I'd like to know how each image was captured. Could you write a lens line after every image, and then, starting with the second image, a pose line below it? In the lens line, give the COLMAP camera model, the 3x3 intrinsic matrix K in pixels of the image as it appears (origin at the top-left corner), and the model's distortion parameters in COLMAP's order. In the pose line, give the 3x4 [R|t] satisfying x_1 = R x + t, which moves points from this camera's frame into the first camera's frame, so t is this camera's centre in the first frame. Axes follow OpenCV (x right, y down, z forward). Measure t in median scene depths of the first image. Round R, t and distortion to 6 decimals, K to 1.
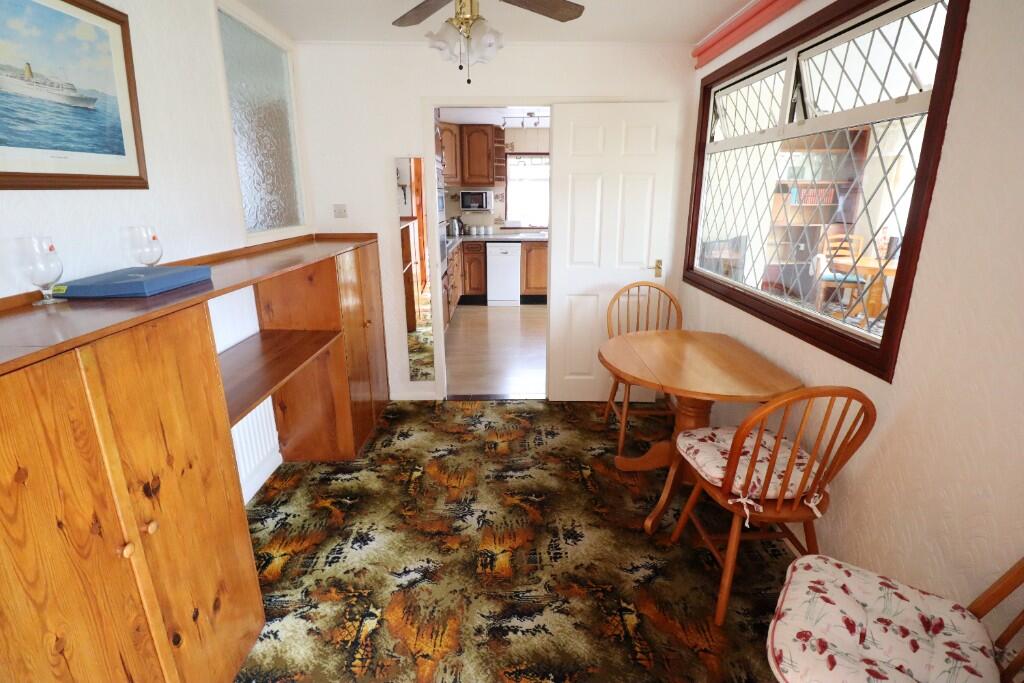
lens RADIAL K [[478.7, 0, 514.0], [0, 478.7, 326.0], [0, 0, 1]] dist [0.002160, -0.012750]
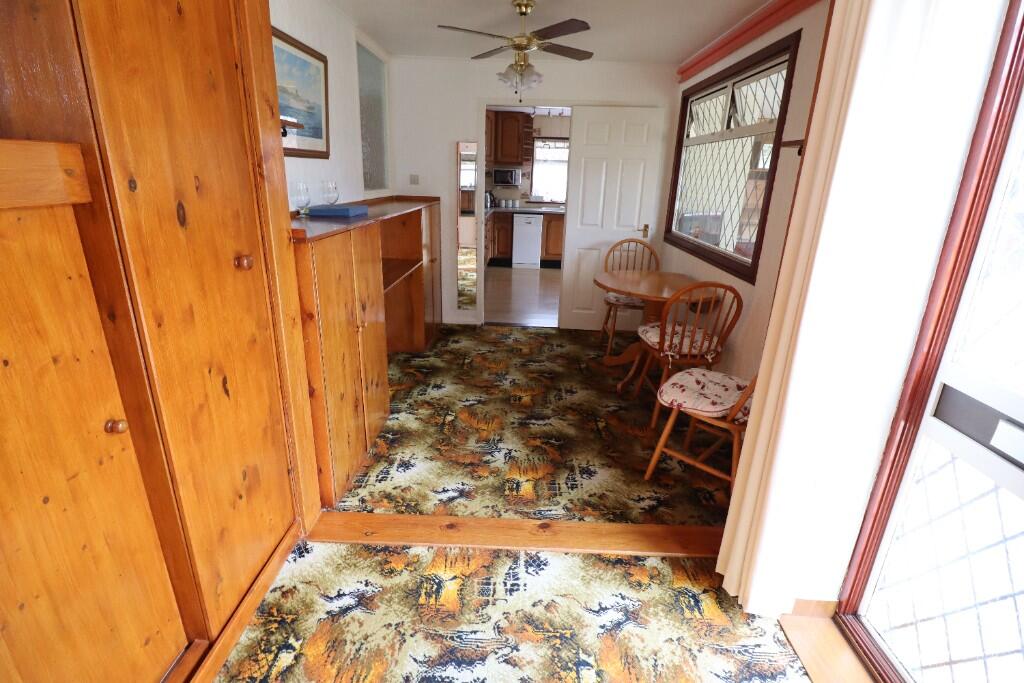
lens RADIAL K [[478.7, 0, 514.0], [0, 478.7, 326.0], [0, 0, 1]] dist [0.002160, -0.012750]
pose [[0.998516, 0.045219, -0.030362, -0.016651], [-0.044026, 0.998273, 0.038881, 0.113280], [0.032067, -0.037487, 0.998782, -0.377811]]
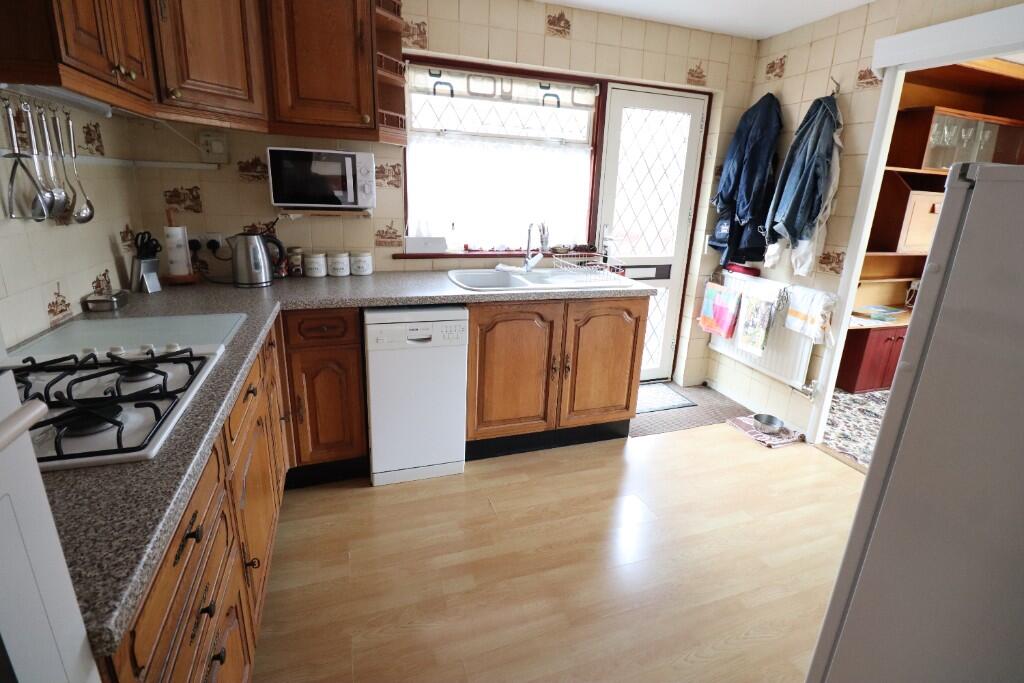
lens RADIAL K [[478.7, 0, 514.0], [0, 478.7, 326.0], [0, 0, 1]] dist [0.002160, -0.012750]
pose [[0.951055, -0.047692, 0.305319, -0.119351], [0.042466, 0.998816, 0.023737, -0.331620], [-0.306090, -0.009609, 0.951954, 1.307801]]
